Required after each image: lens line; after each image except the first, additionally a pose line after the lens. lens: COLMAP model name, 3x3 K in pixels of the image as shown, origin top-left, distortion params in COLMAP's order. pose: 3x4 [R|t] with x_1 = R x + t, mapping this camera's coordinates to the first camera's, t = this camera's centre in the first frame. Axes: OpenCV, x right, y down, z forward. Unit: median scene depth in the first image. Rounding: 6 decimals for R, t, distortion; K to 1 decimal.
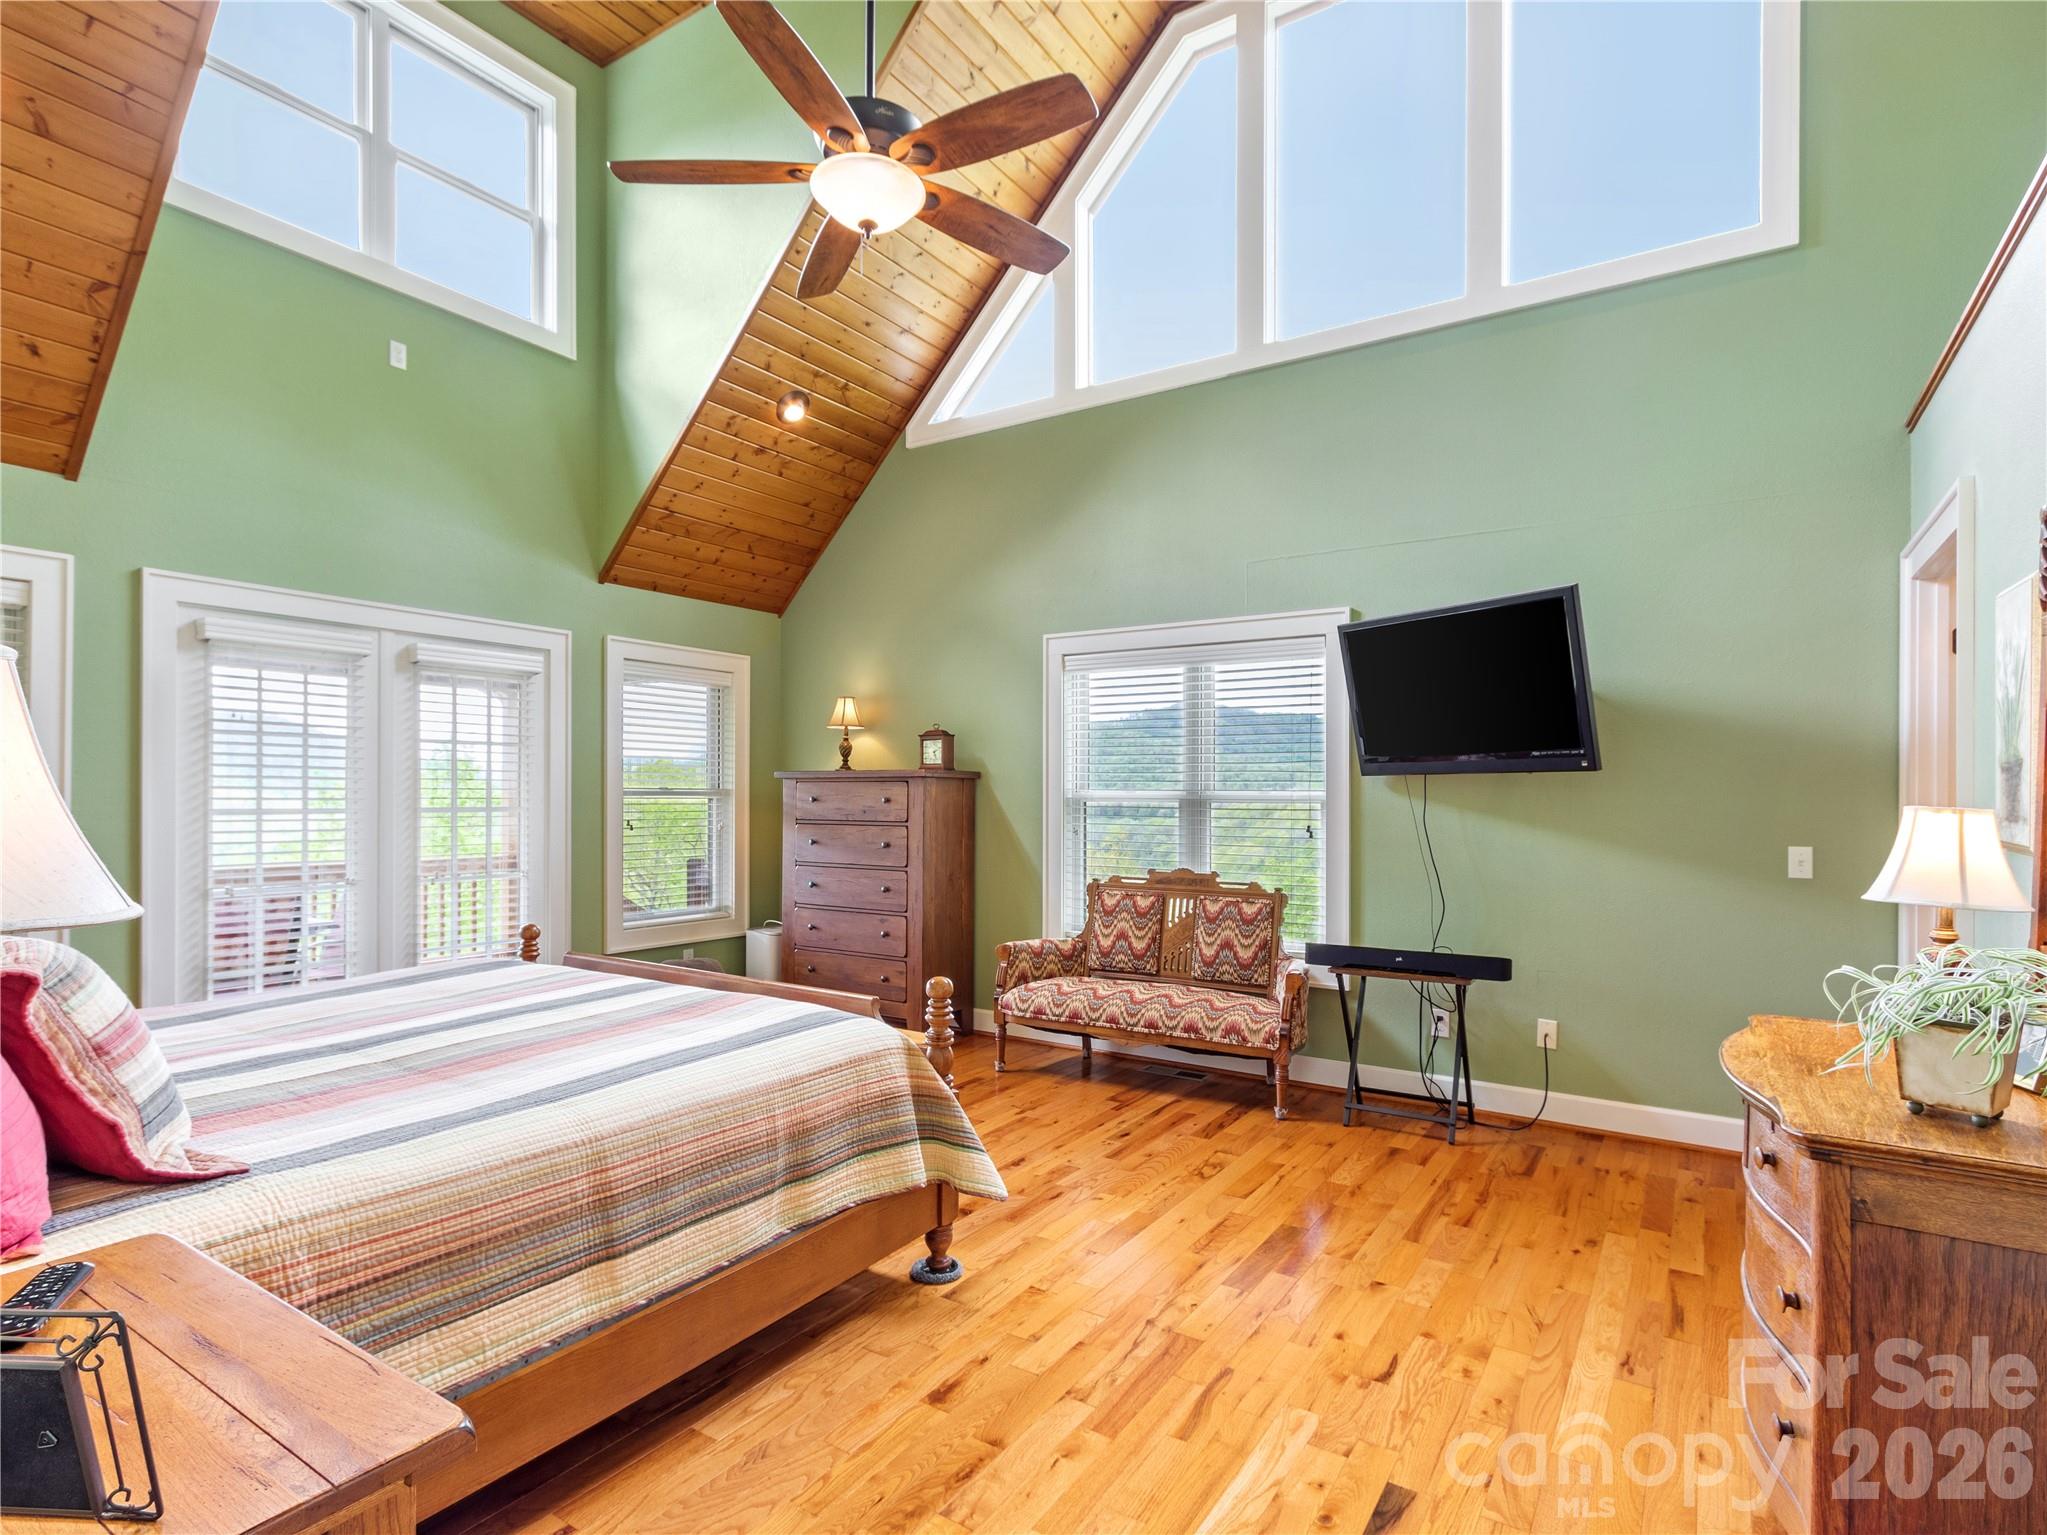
lens RADIAL K [[1057.6, 0, 1014.6], [0, 1057.6, 791.4], [0, 0, 1]] dist [-0.001902, -0.001690]
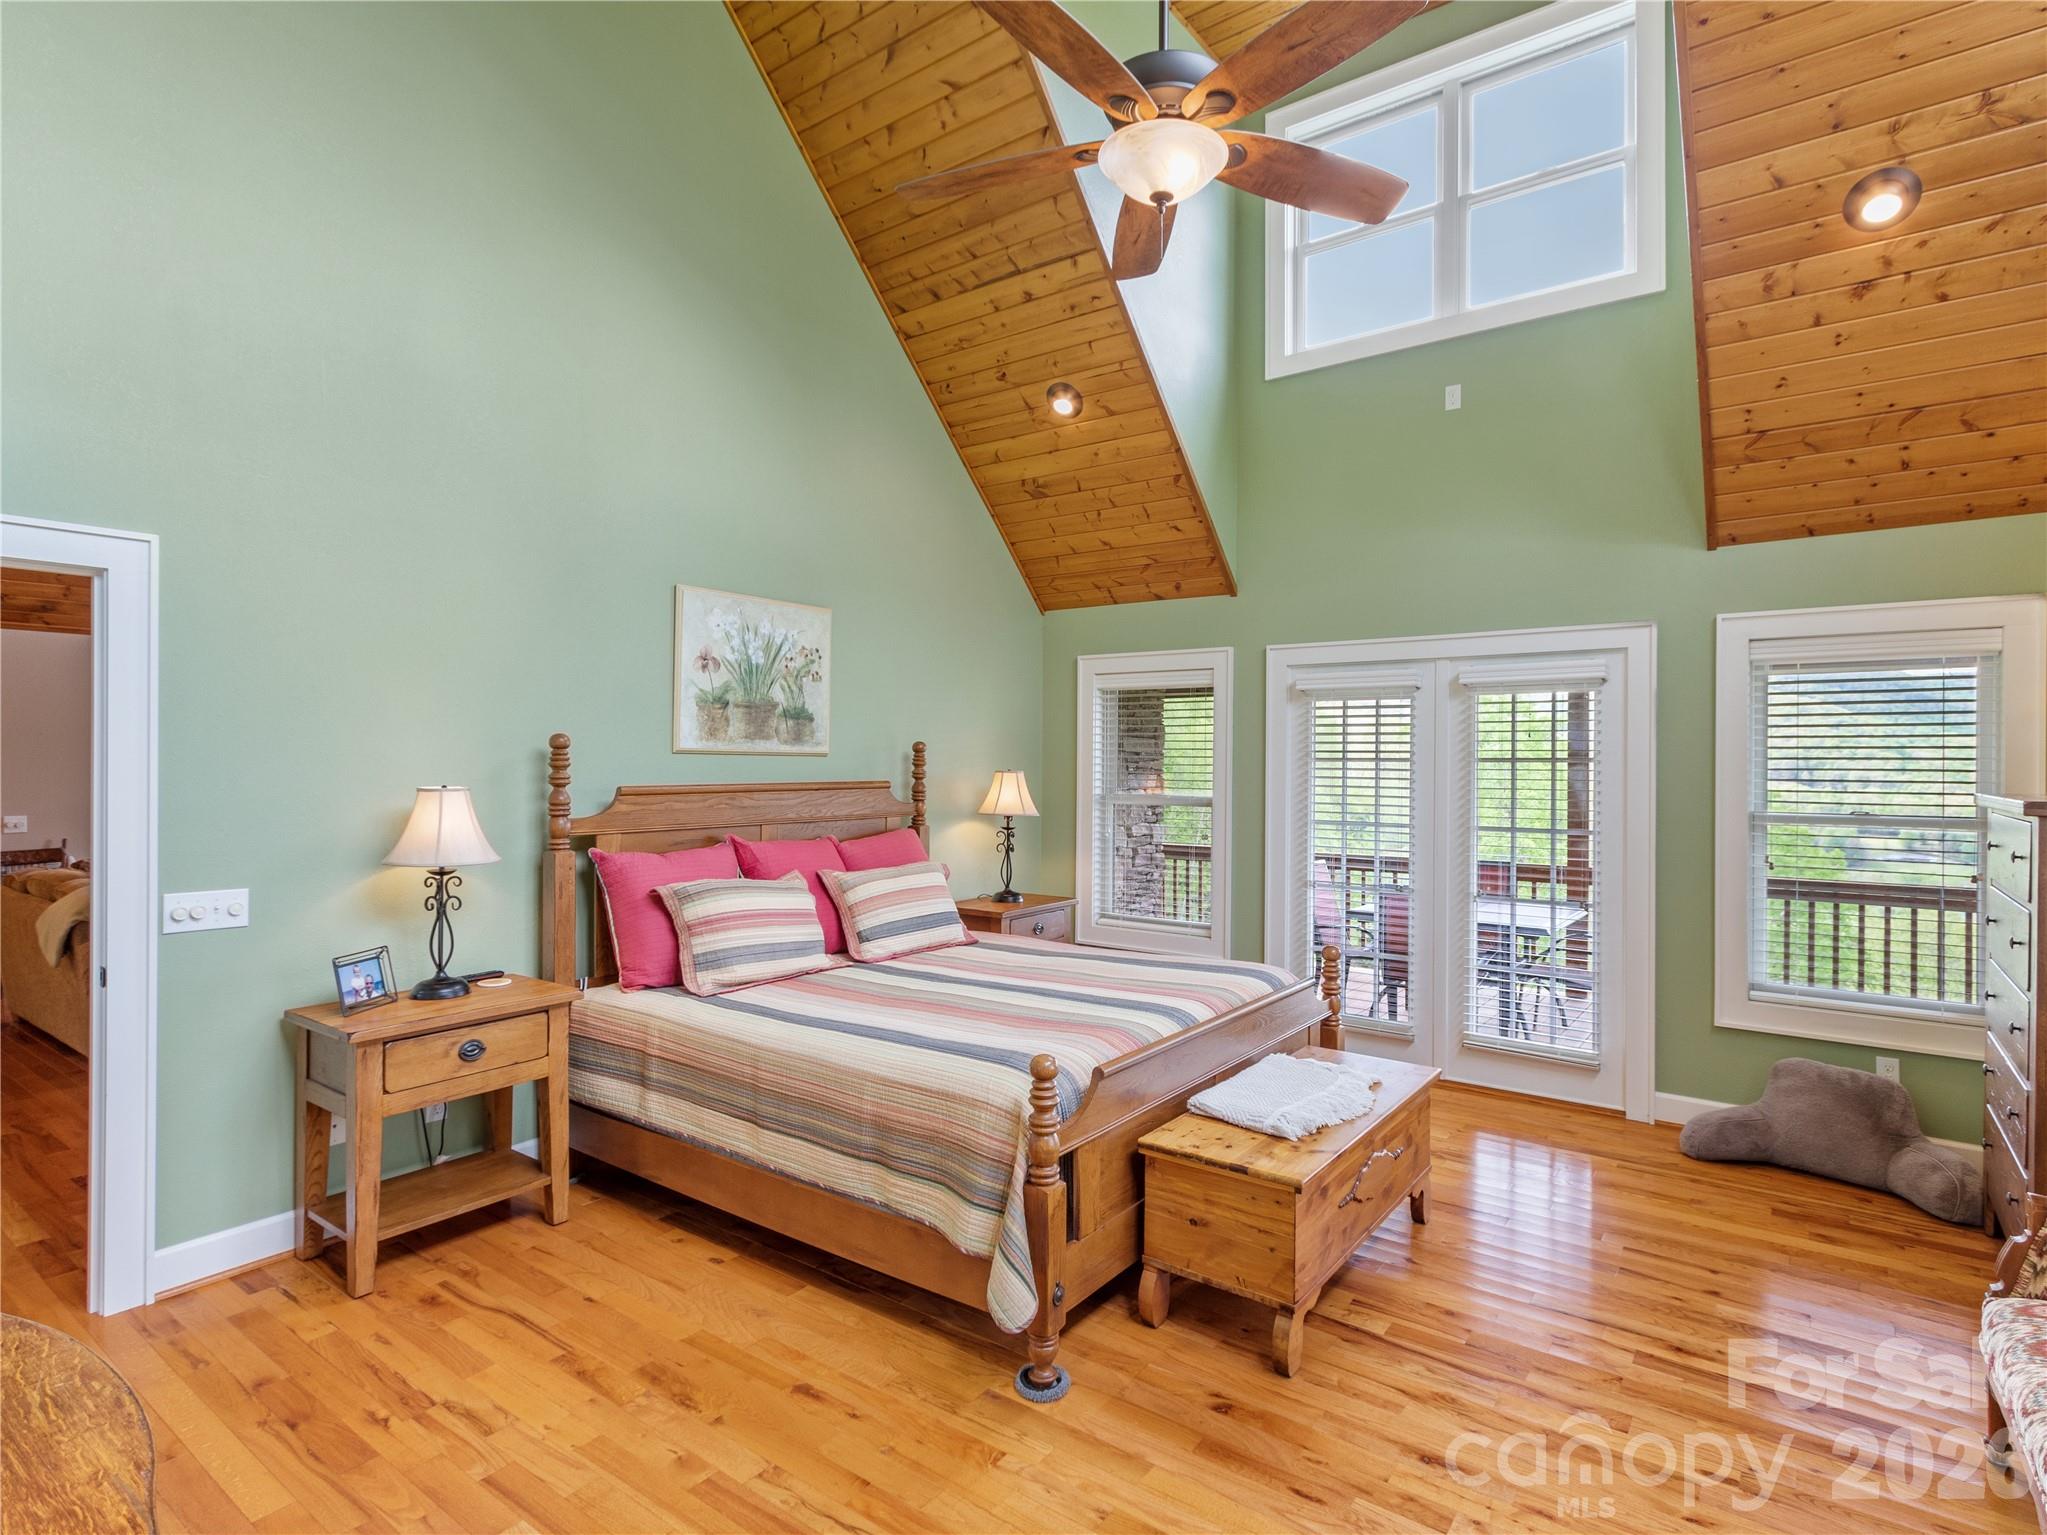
lens RADIAL K [[1063.3, 0, 1023.5], [0, 1063.3, 767.5], [0, 0, 1]] dist [-0.003929, -0.000592]
pose [[-0.063641, -0.001287, -0.997972, 0.485141], [-0.000970, 0.999999, -0.001227, -0.038635], [0.997972, 0.000890, -0.063643, 0.612849]]
